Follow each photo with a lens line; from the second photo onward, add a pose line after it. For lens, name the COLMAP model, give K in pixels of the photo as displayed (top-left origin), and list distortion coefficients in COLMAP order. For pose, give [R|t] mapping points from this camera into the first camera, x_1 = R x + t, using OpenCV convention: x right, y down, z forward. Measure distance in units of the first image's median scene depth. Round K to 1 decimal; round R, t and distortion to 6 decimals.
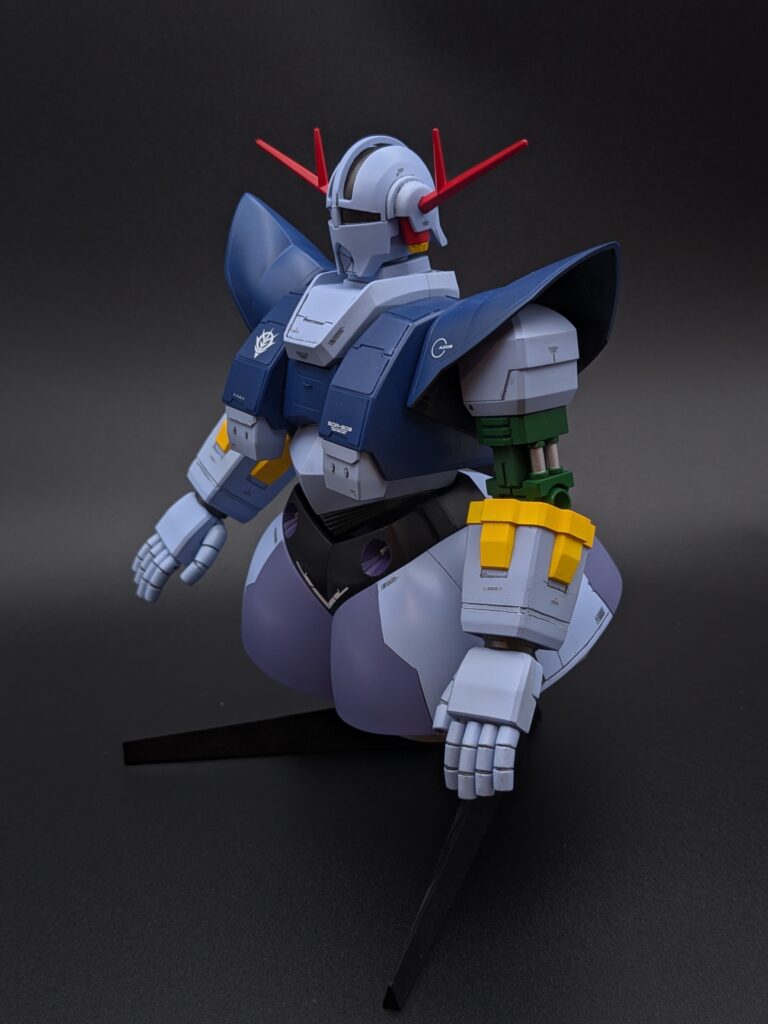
lens RADIAL K [[1277.5, 0, 378.4], [0, 1277.5, 482.8], [0, 0, 1]] dist [0.102987, -0.376168]
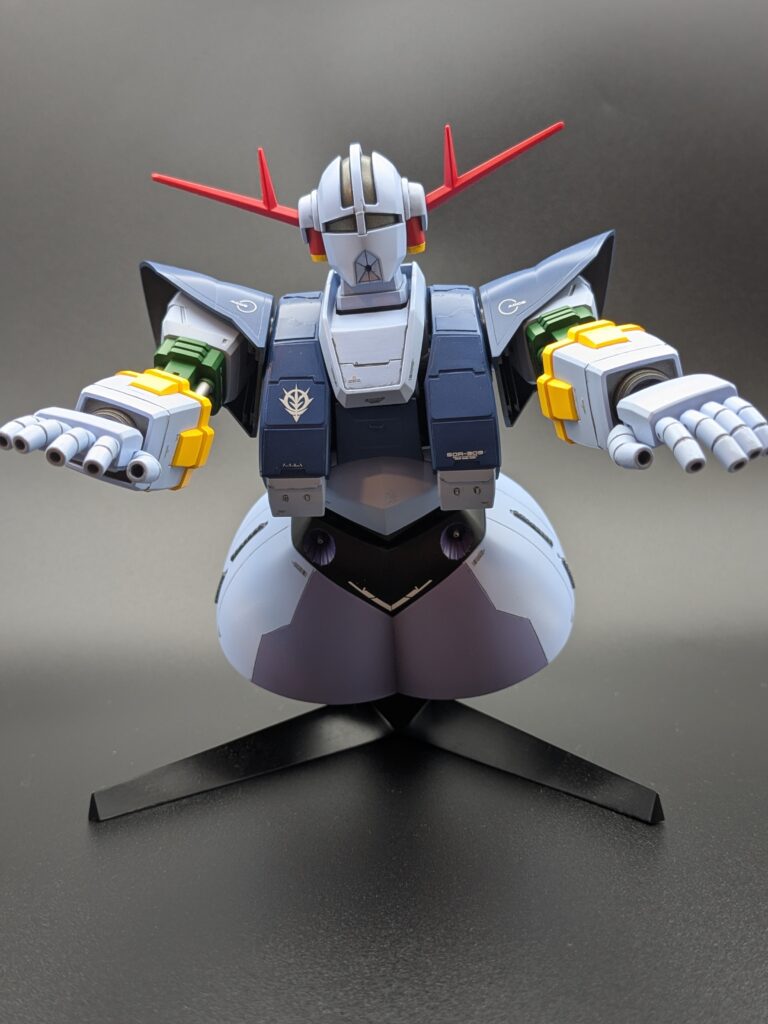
lens RADIAL K [[1277.5, 0, 378.4], [0, 1277.5, 482.8], [0, 0, 1]] dist [0.102987, -0.376168]
pose [[0.618756, -0.442277, 0.649255, -0.720291], [0.294623, 0.896785, 0.330113, -0.364352], [-0.728244, -0.012974, 0.685195, 0.313520]]
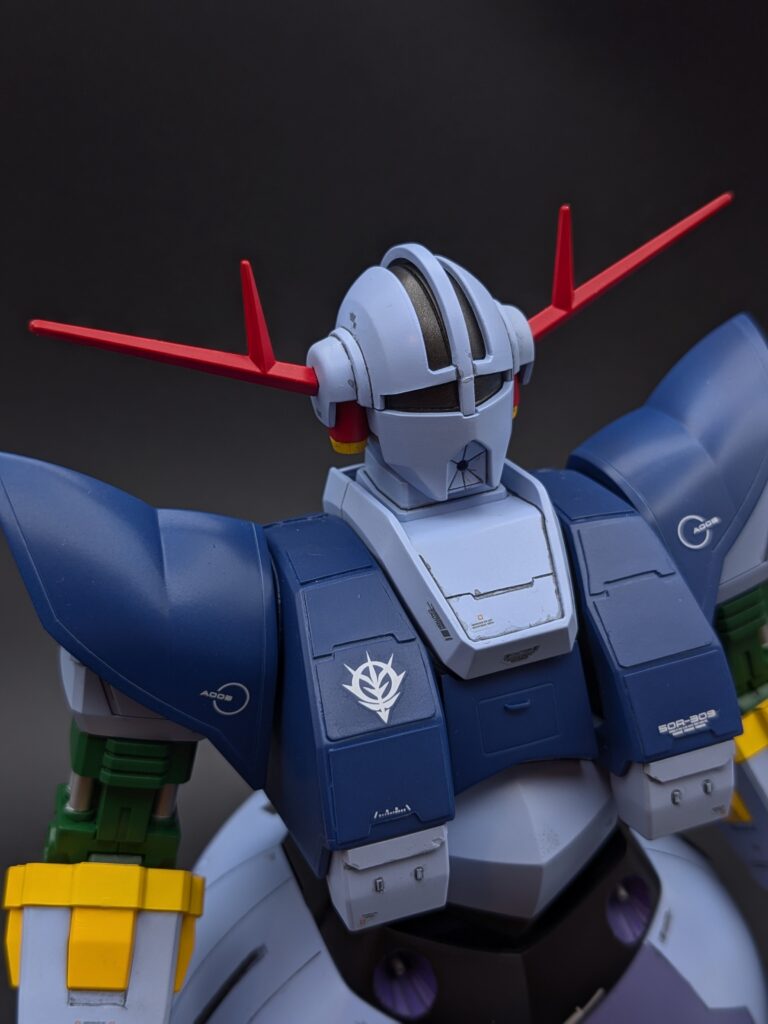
lens RADIAL K [[1277.5, 0, 378.4], [0, 1277.5, 482.8], [0, 0, 1]] dist [0.102987, -0.376168]
pose [[0.324509, -0.309062, 0.893966, -0.520511], [0.374447, 0.909878, 0.178639, -0.276763], [-0.868610, 0.276772, 0.410990, 0.803891]]
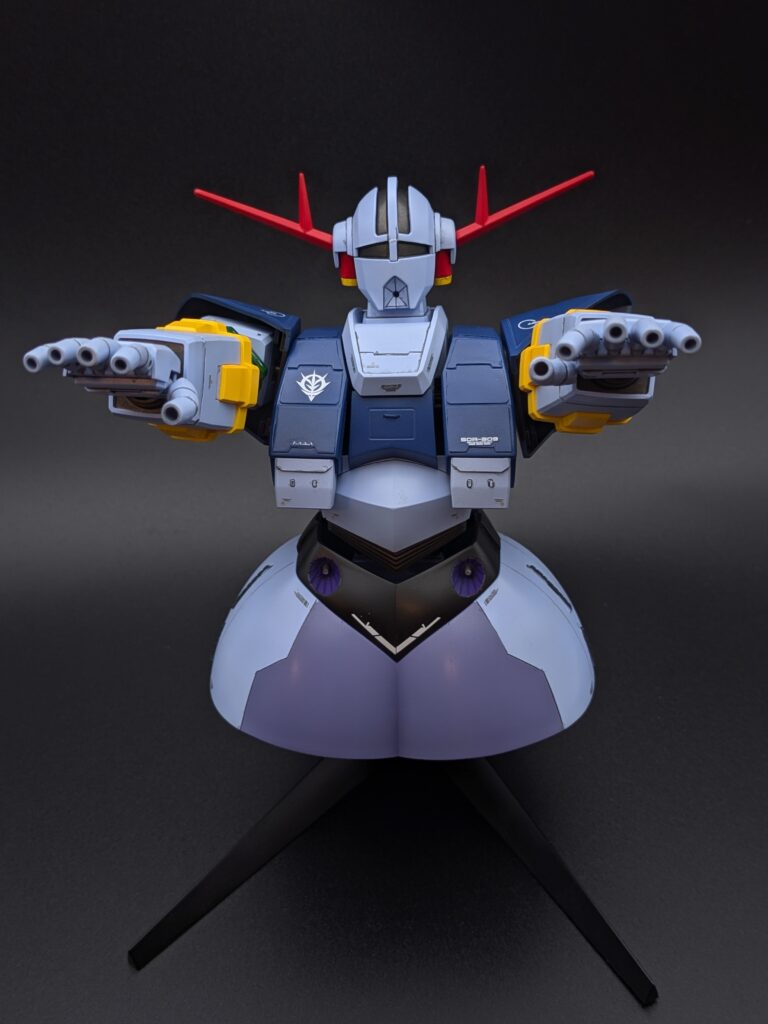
lens RADIAL K [[1277.5, 0, 378.4], [0, 1277.5, 482.8], [0, 0, 1]] dist [0.102987, -0.376168]
pose [[0.681586, -0.110400, 0.723362, -0.778427], [0.229192, 0.971020, -0.067758, 0.037942], [-0.694919, 0.211972, 0.687136, 0.339912]]
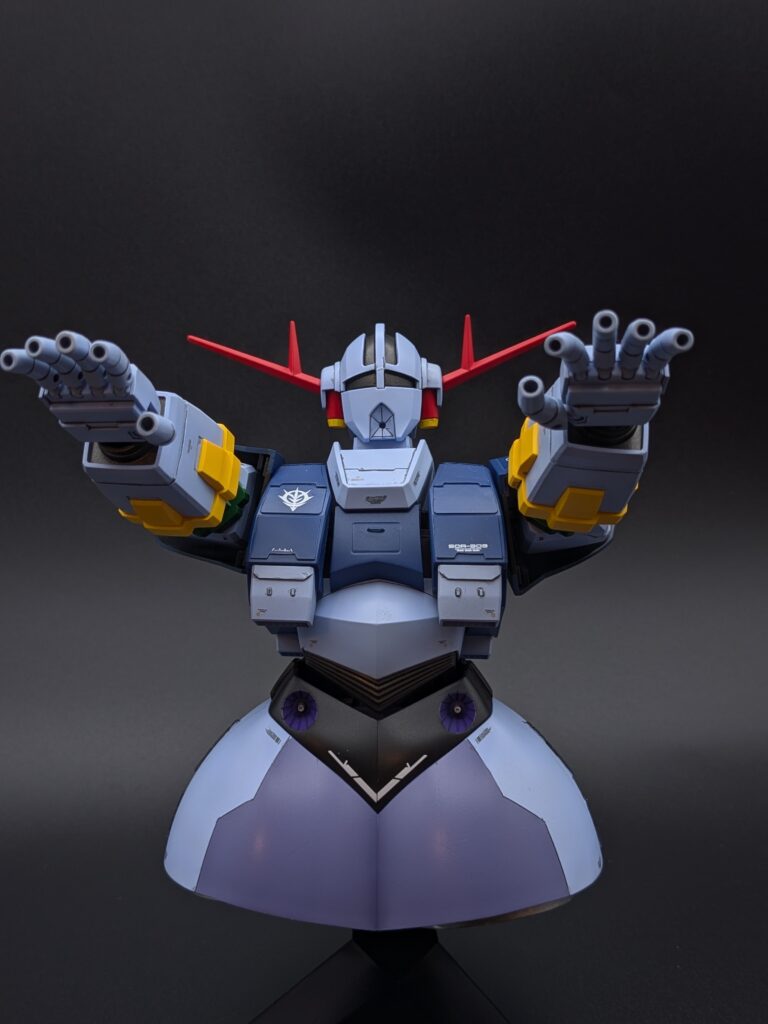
lens RADIAL K [[1277.5, 0, 378.4], [0, 1277.5, 482.8], [0, 0, 1]] dist [0.102987, -0.376168]
pose [[0.672686, 0.171944, 0.719672, -0.736974], [0.215581, 0.884884, -0.412923, 0.281974], [-0.707826, 0.432916, 0.558181, 0.455920]]
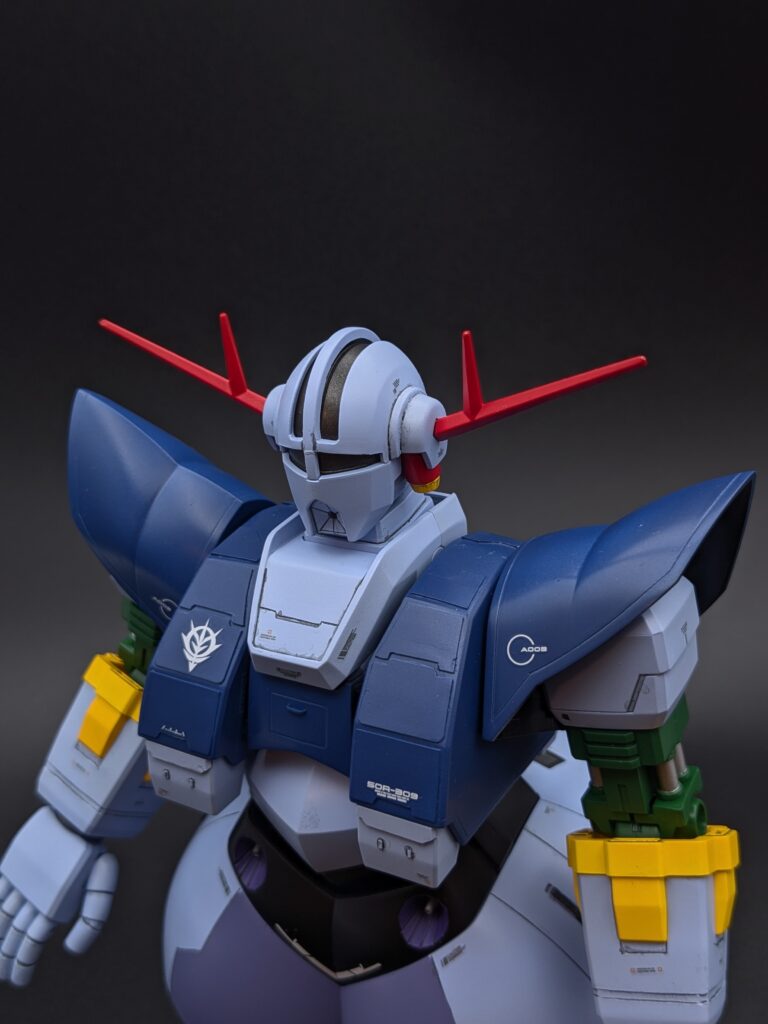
lens RADIAL K [[1277.5, 0, 378.4], [0, 1277.5, 482.8], [0, 0, 1]] dist [0.102987, -0.376168]
pose [[0.928305, -0.177912, 0.326491, -0.212335], [0.153925, 0.983199, 0.098115, -0.251198], [-0.338462, -0.040826, 0.940094, 0.360589]]
